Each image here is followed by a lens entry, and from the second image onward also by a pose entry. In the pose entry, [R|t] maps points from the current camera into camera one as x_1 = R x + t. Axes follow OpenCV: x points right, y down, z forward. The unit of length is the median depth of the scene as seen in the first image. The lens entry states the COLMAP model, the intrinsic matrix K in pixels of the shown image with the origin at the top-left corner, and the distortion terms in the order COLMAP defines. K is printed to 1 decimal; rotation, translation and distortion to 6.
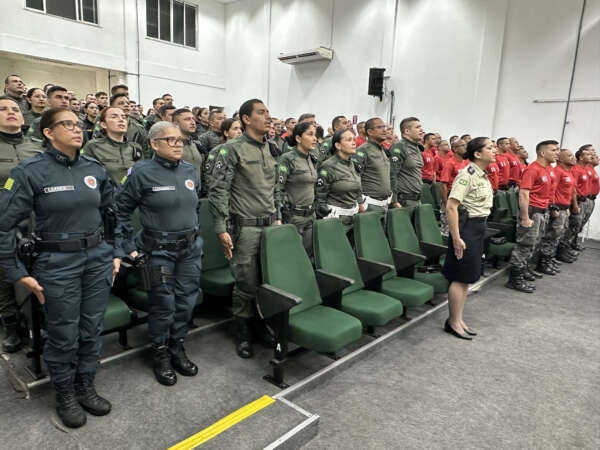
lens RADIAL K [[425.0, 0, 300.0], [0, 425.0, 225.0], [0, 0, 1]] dist [-0.002261, -0.004111]
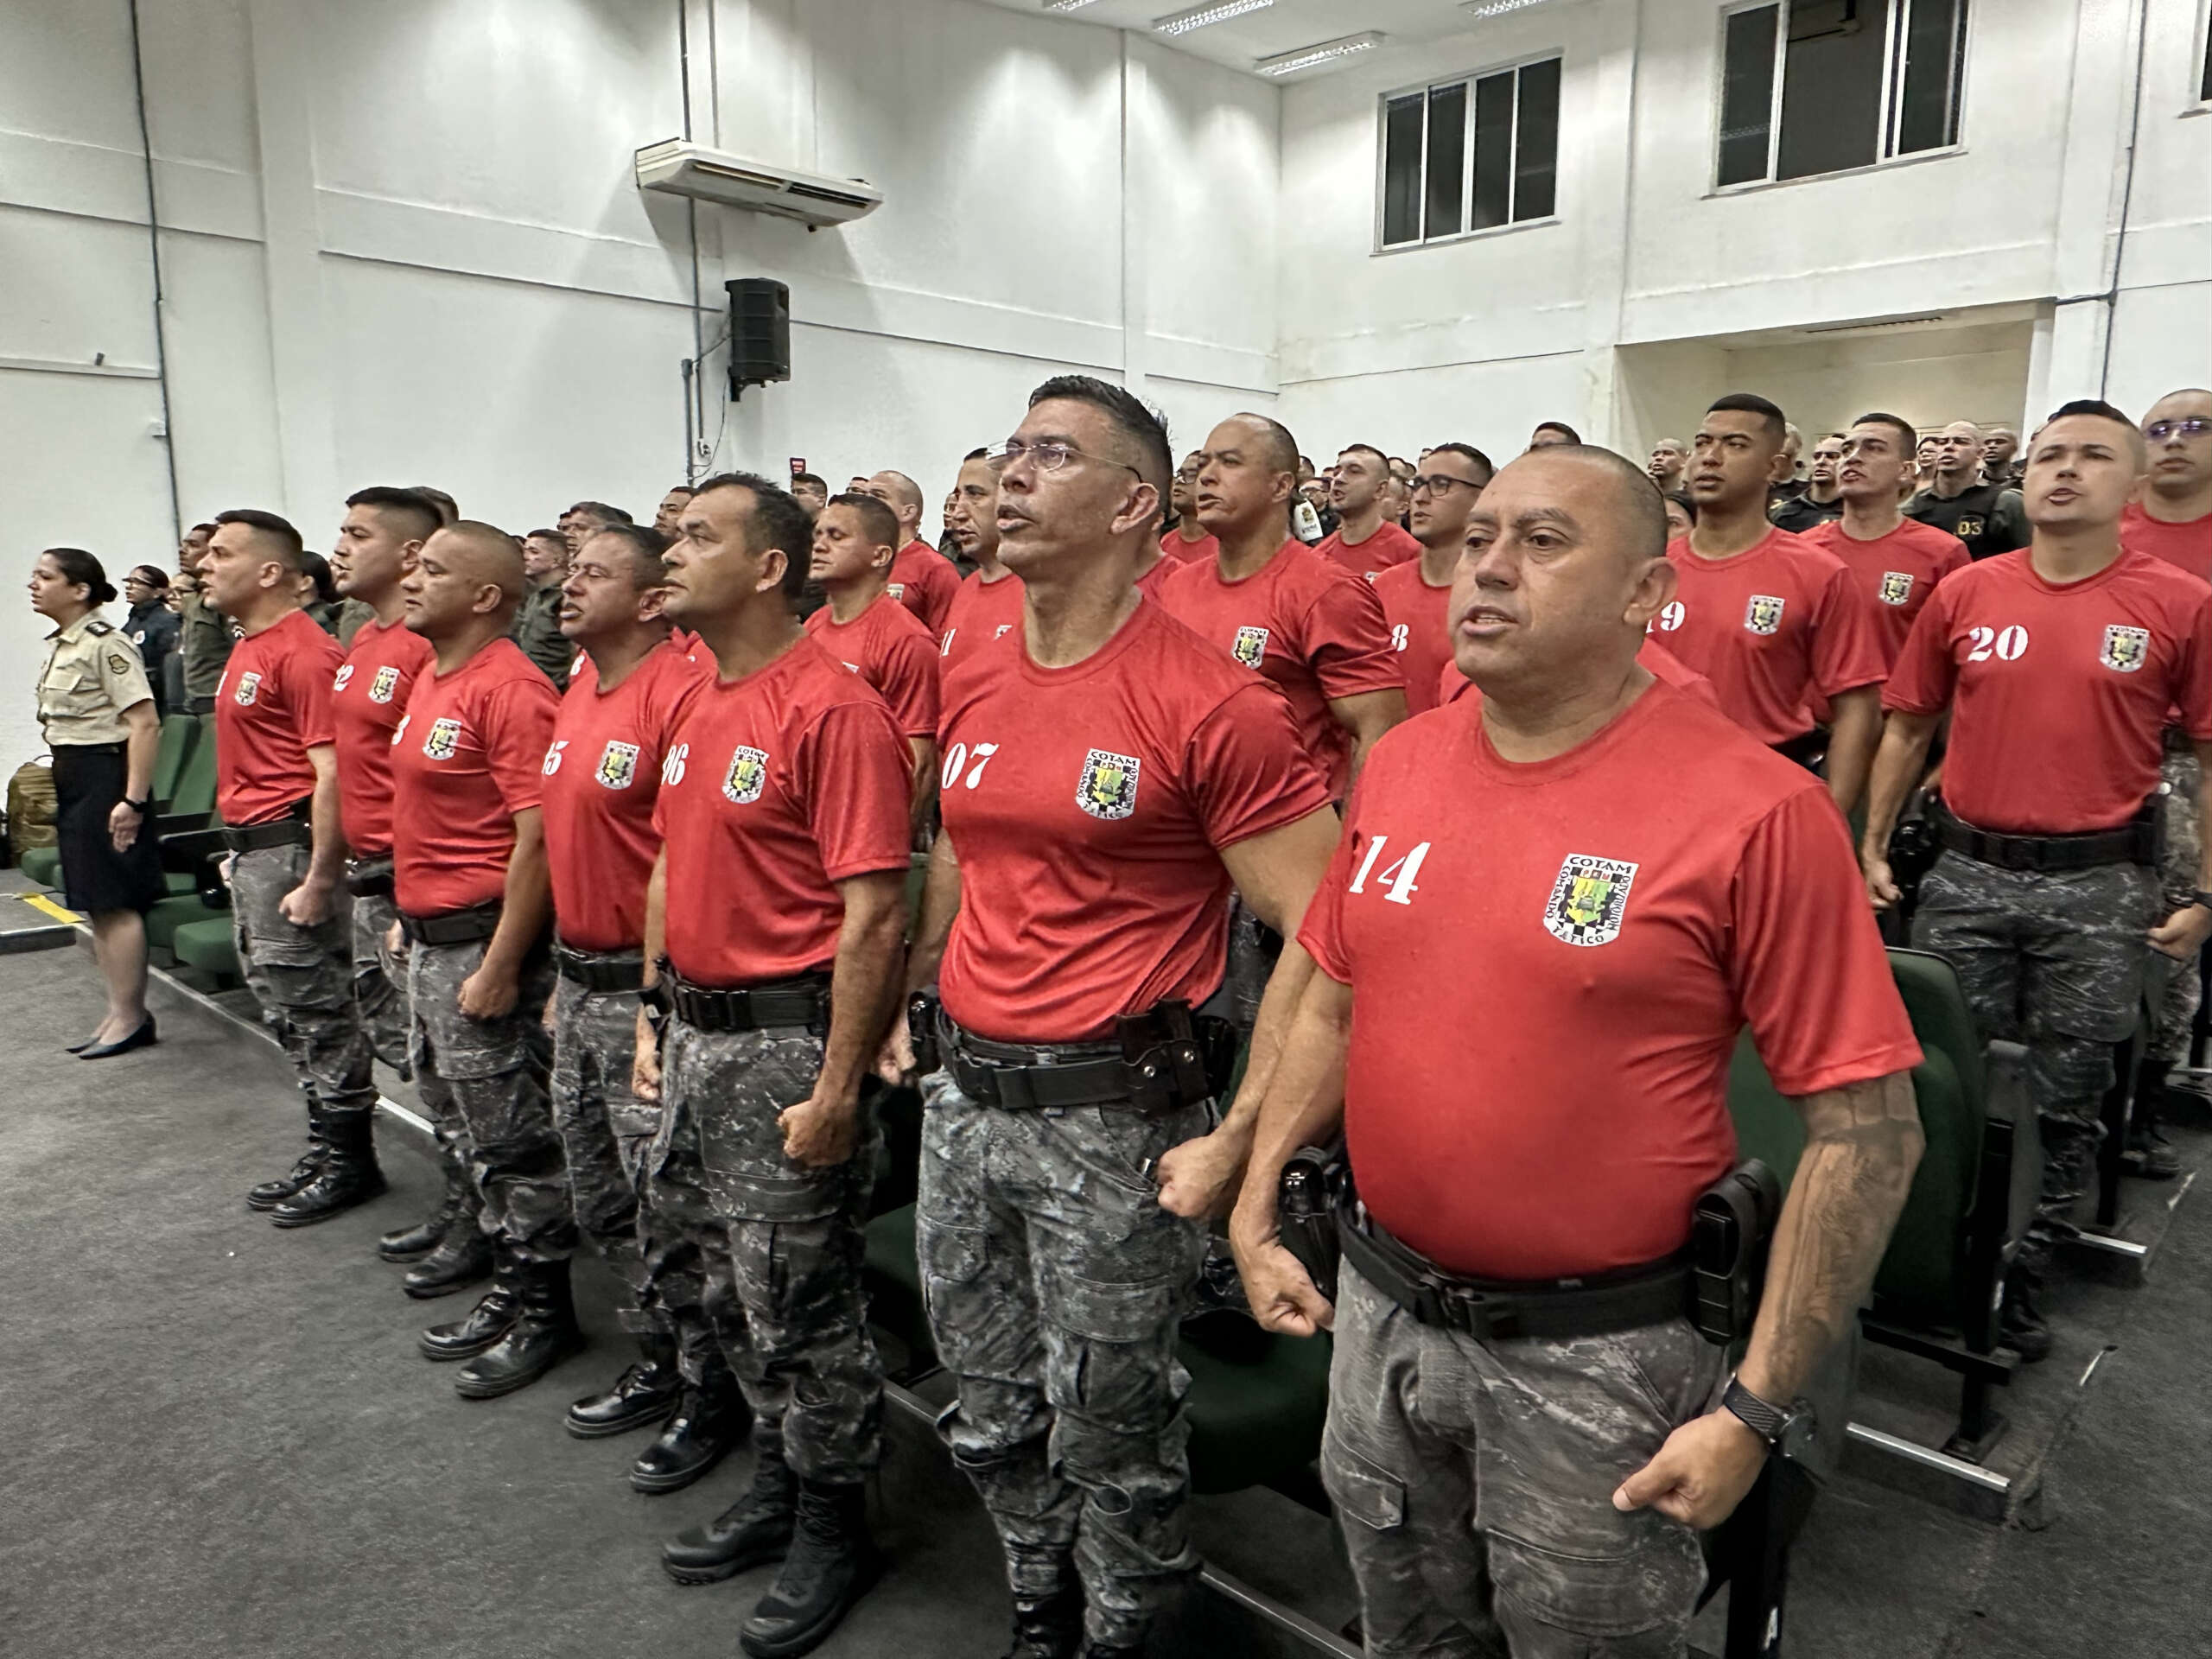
lens RADIAL K [[1567.0, 0, 1106.0], [0, 1567.0, 829.5], [0, 0, 1]] dist [-0.002261, -0.004111]
pose [[-0.039601, 0.112362, -0.992878, 0.721668], [-0.178251, 0.976924, 0.117666, -0.128012], [0.983188, 0.181642, -0.018659, 0.832773]]
